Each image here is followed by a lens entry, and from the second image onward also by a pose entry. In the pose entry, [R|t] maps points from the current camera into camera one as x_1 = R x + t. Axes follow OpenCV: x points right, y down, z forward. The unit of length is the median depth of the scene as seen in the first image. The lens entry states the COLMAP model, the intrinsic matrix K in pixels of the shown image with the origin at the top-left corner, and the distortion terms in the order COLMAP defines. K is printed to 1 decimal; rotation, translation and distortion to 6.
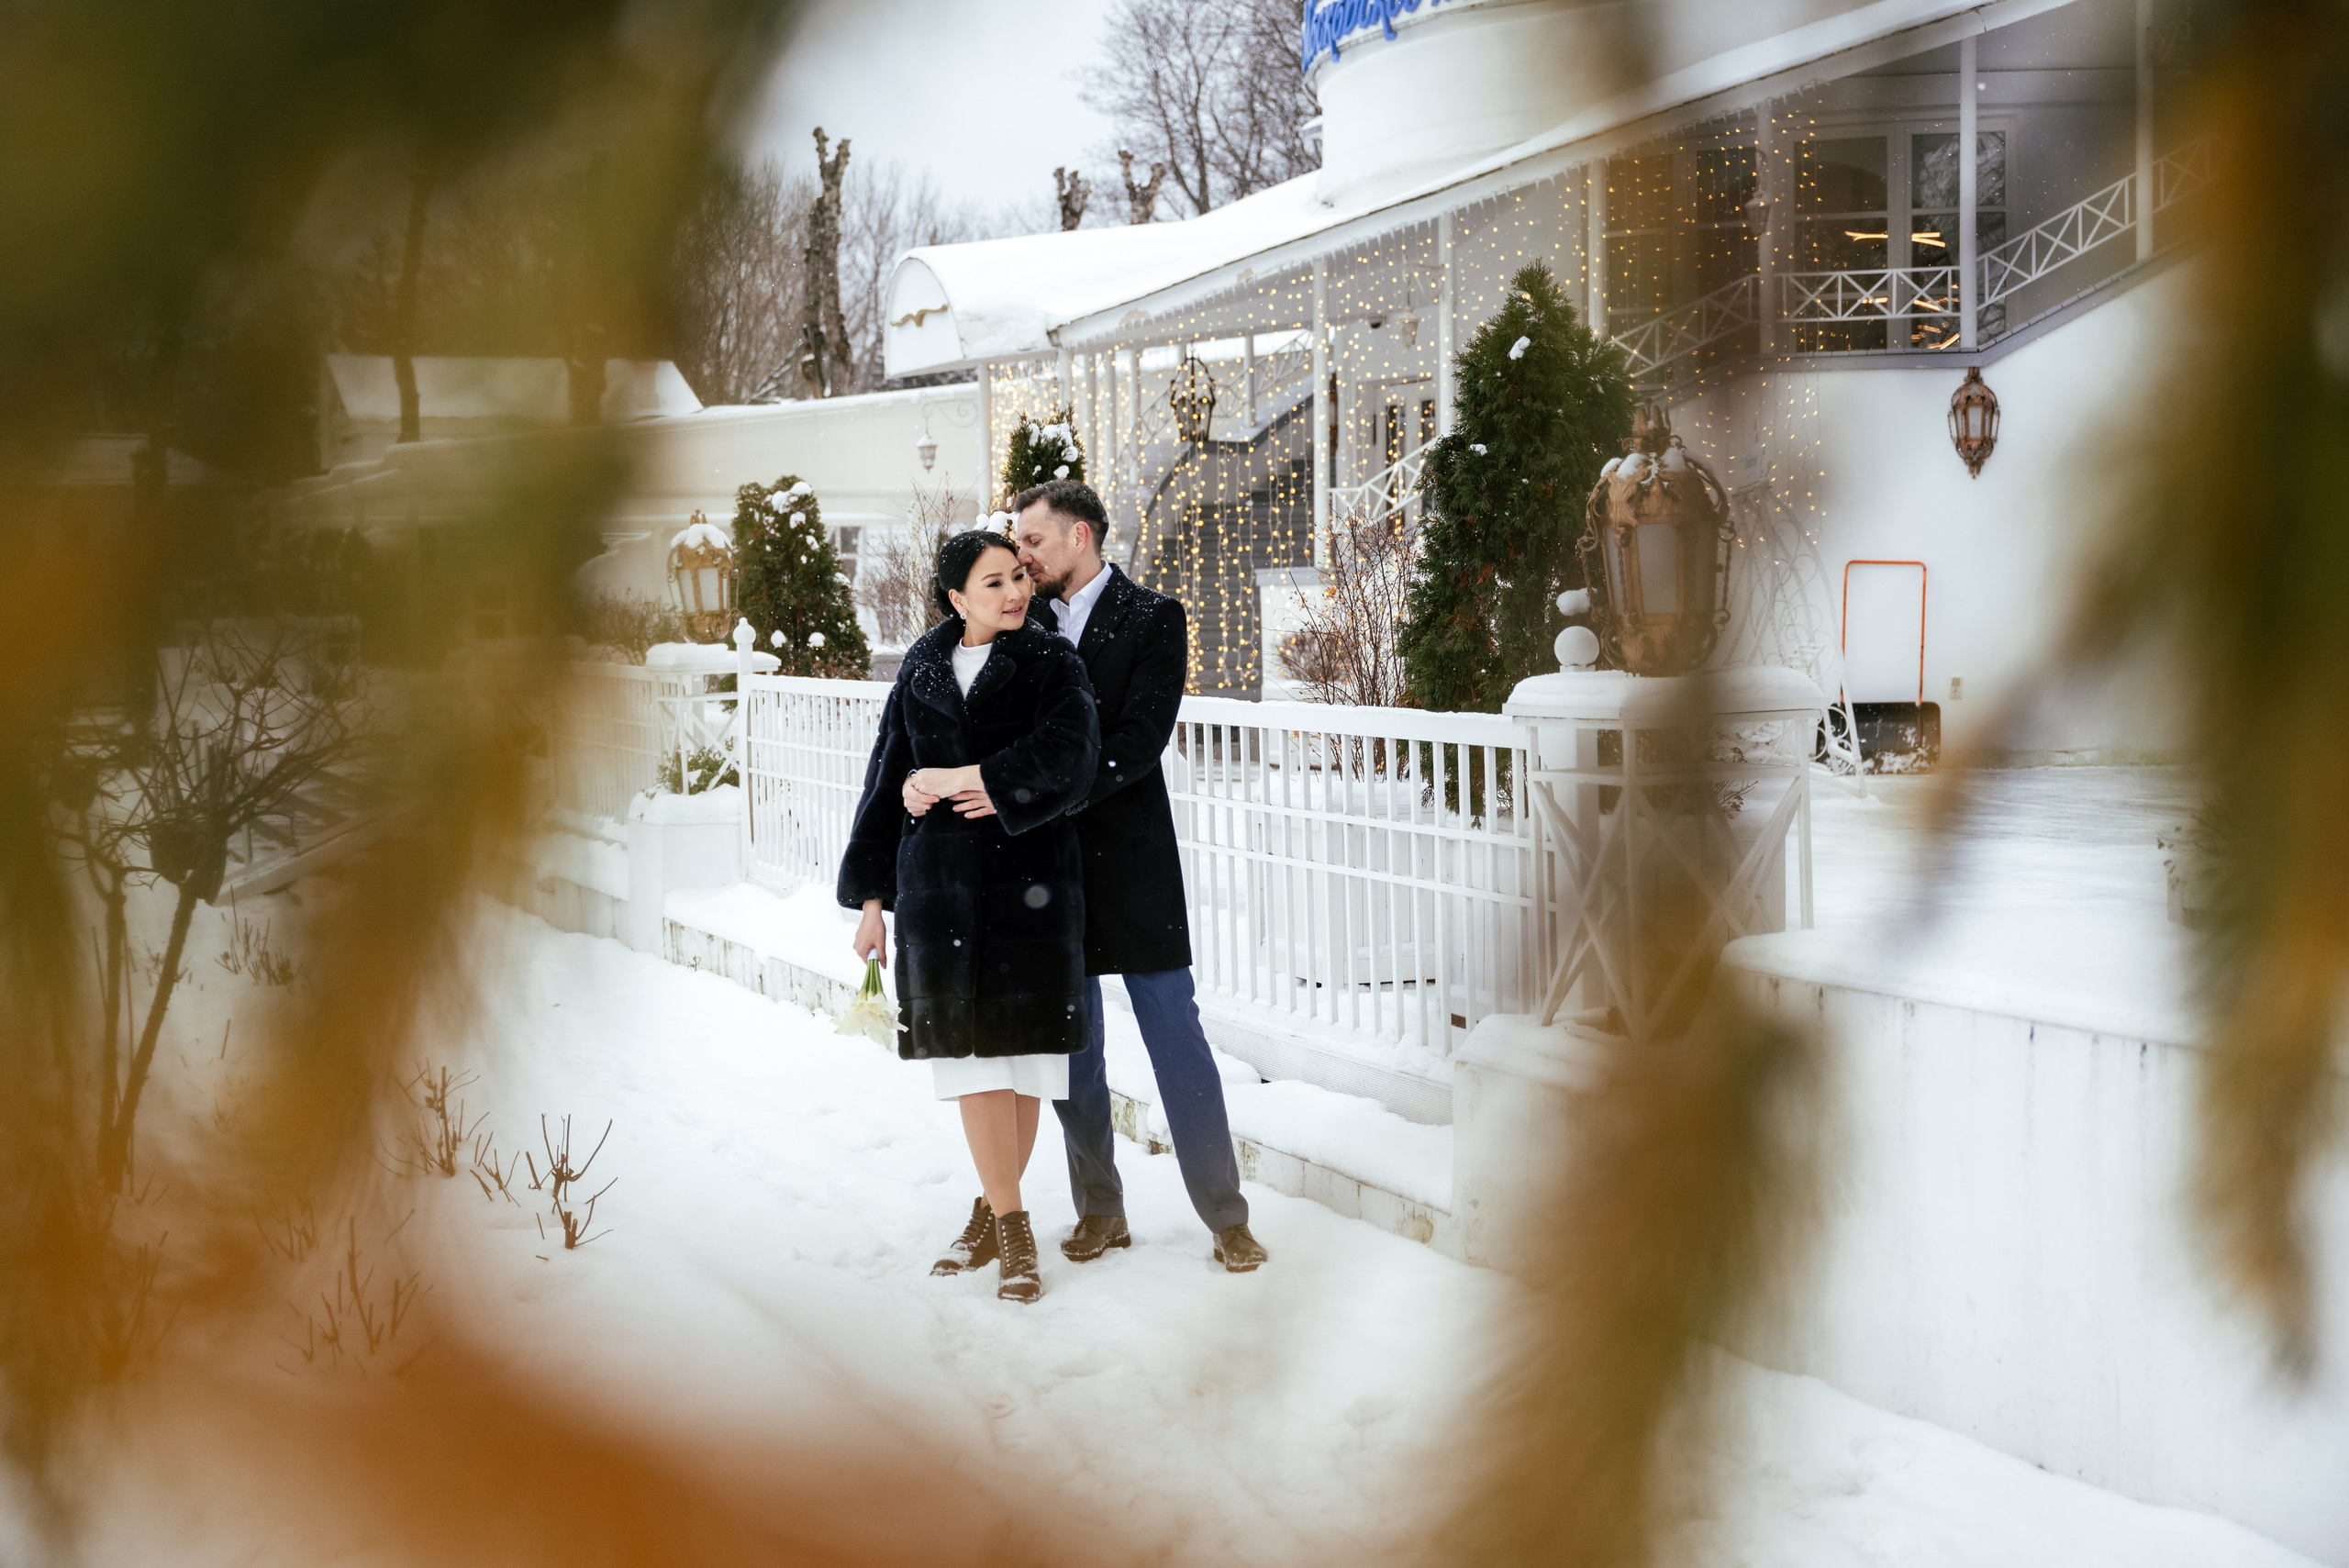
lens RADIAL K [[3218.8, 0, 1174.5], [0, 3218.8, 784.0], [0, 0, 1]] dist [-0.070391, 0.022602]
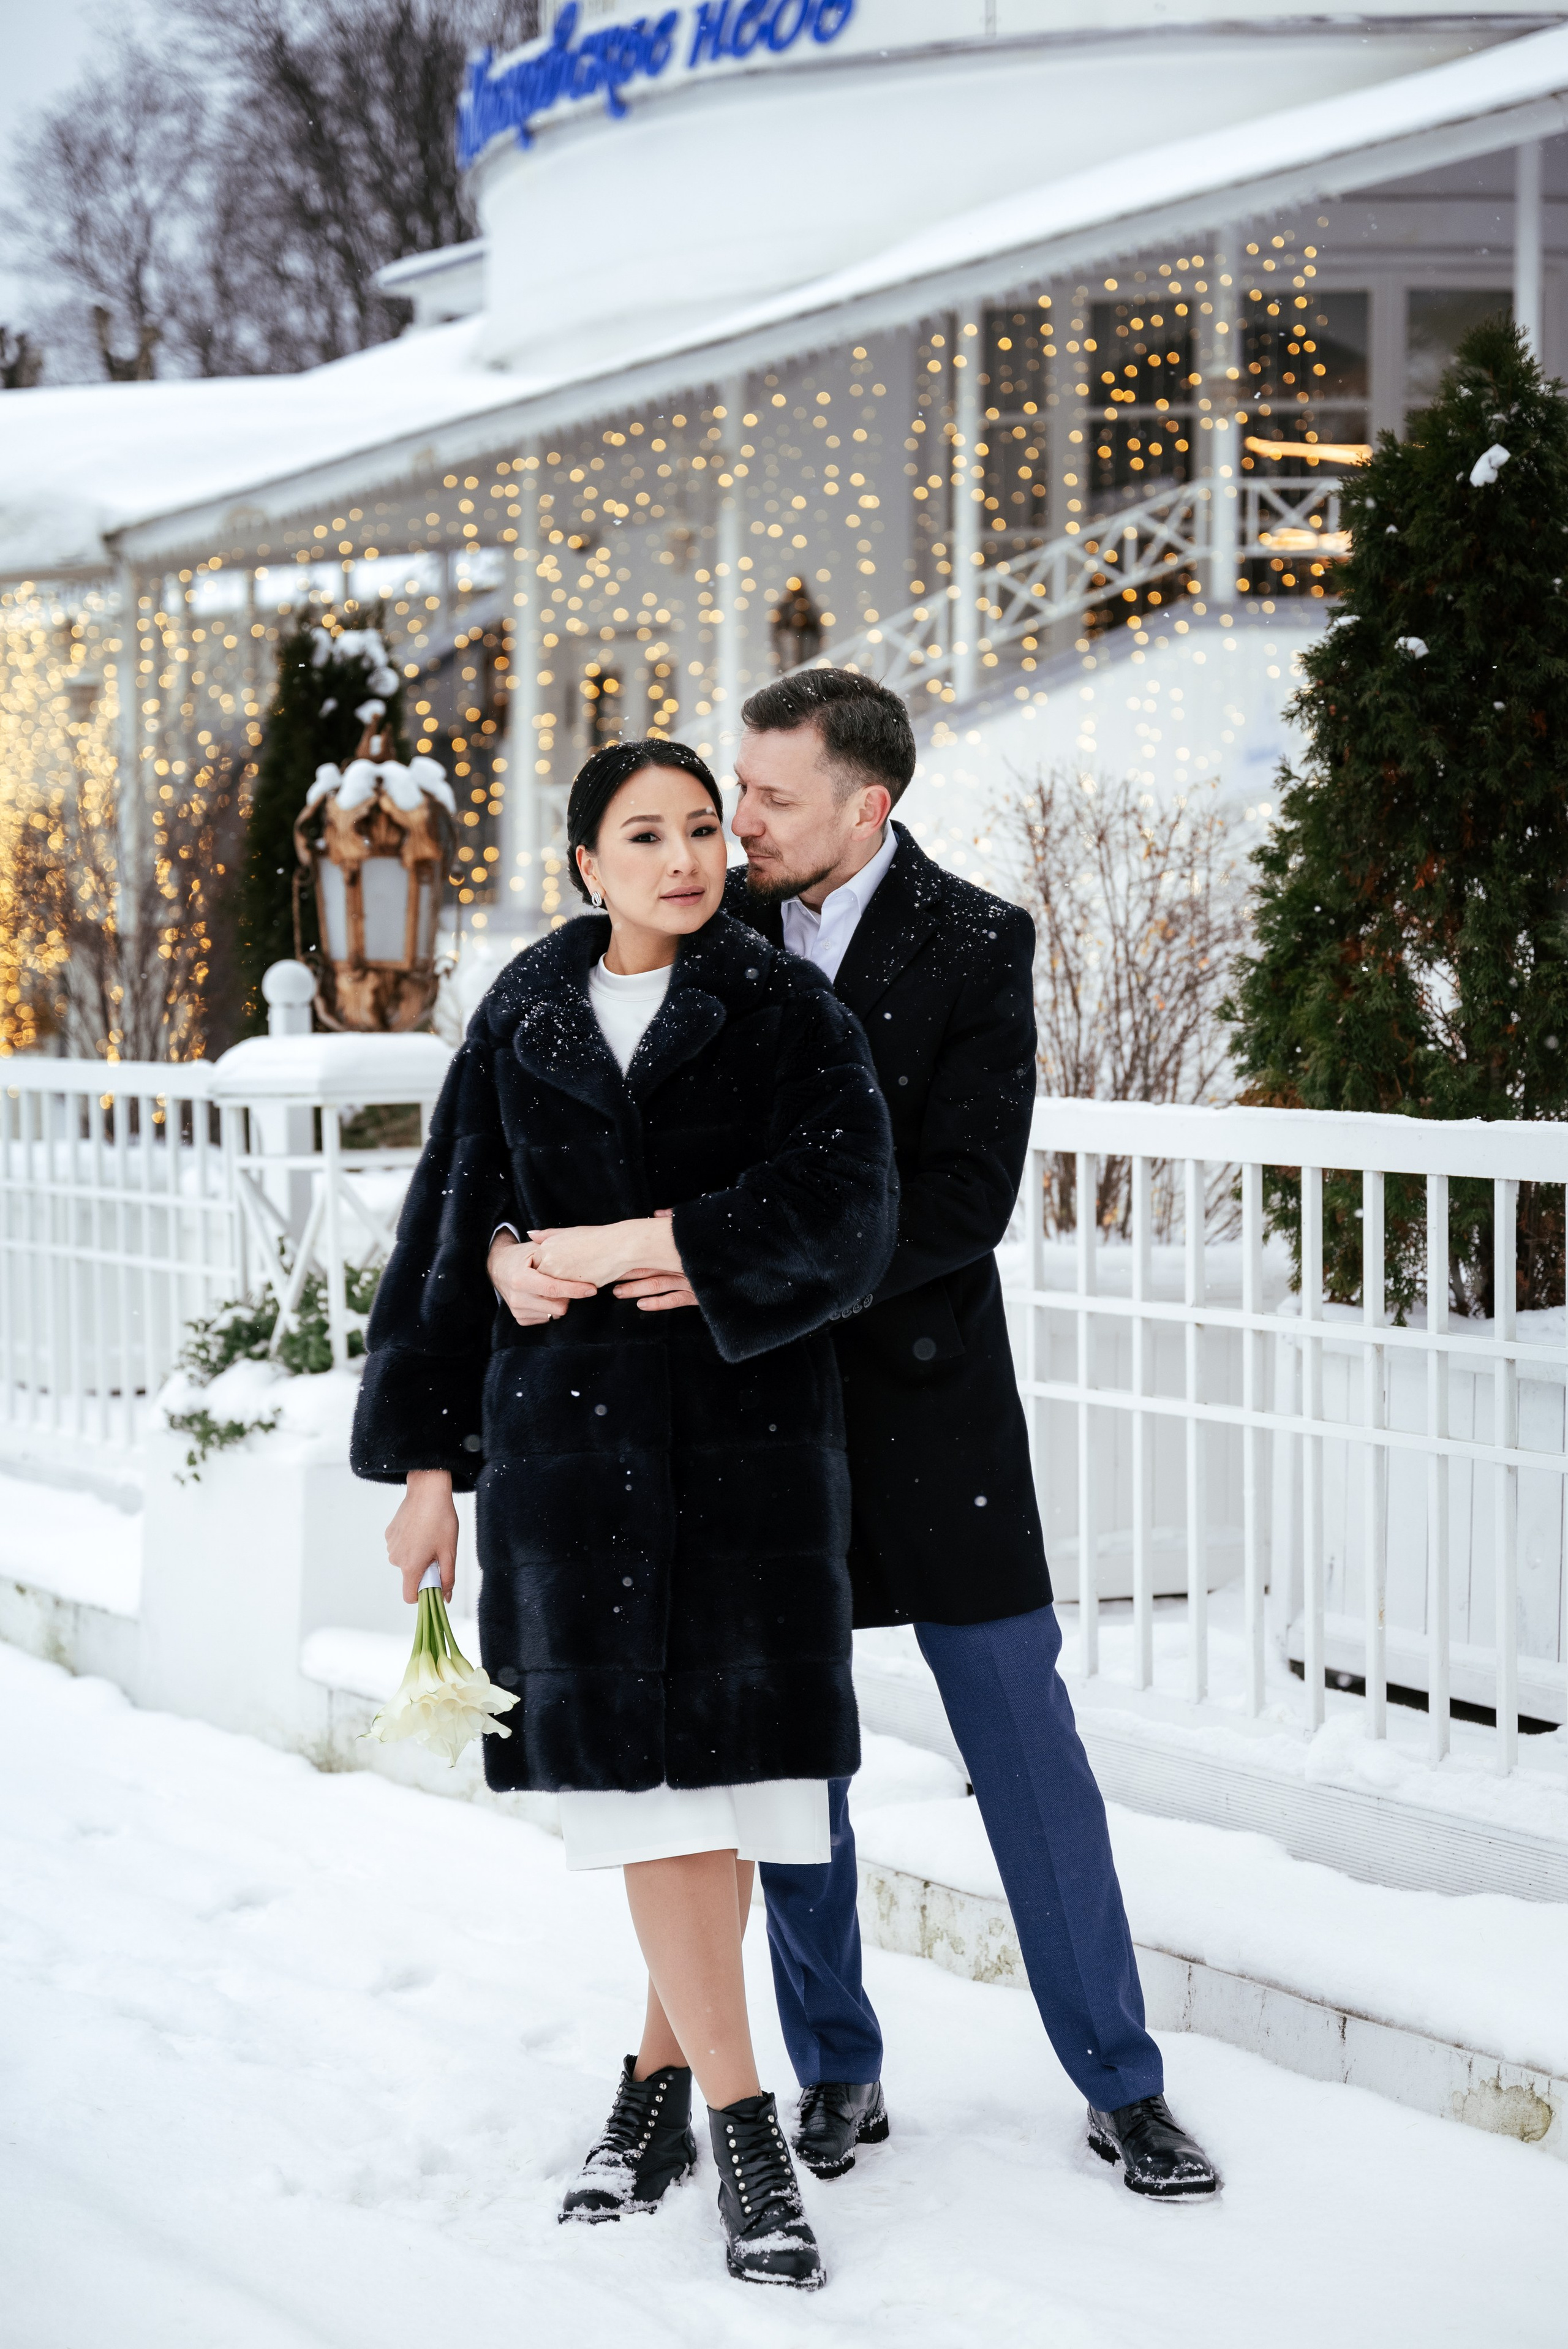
lens RADIAL K [[4456.6, 0, 784.0], [0, 4456.6, 1174.5], [0, 0, 1]] dist [-0.048057, 0.159803]
pose [[0.986237, 0.014812, 0.164670, -0.144258], [-0.012426, 0.999802, -0.015515, -0.000186], [-0.164867, 0.013255, 0.986227, 0.279920]]
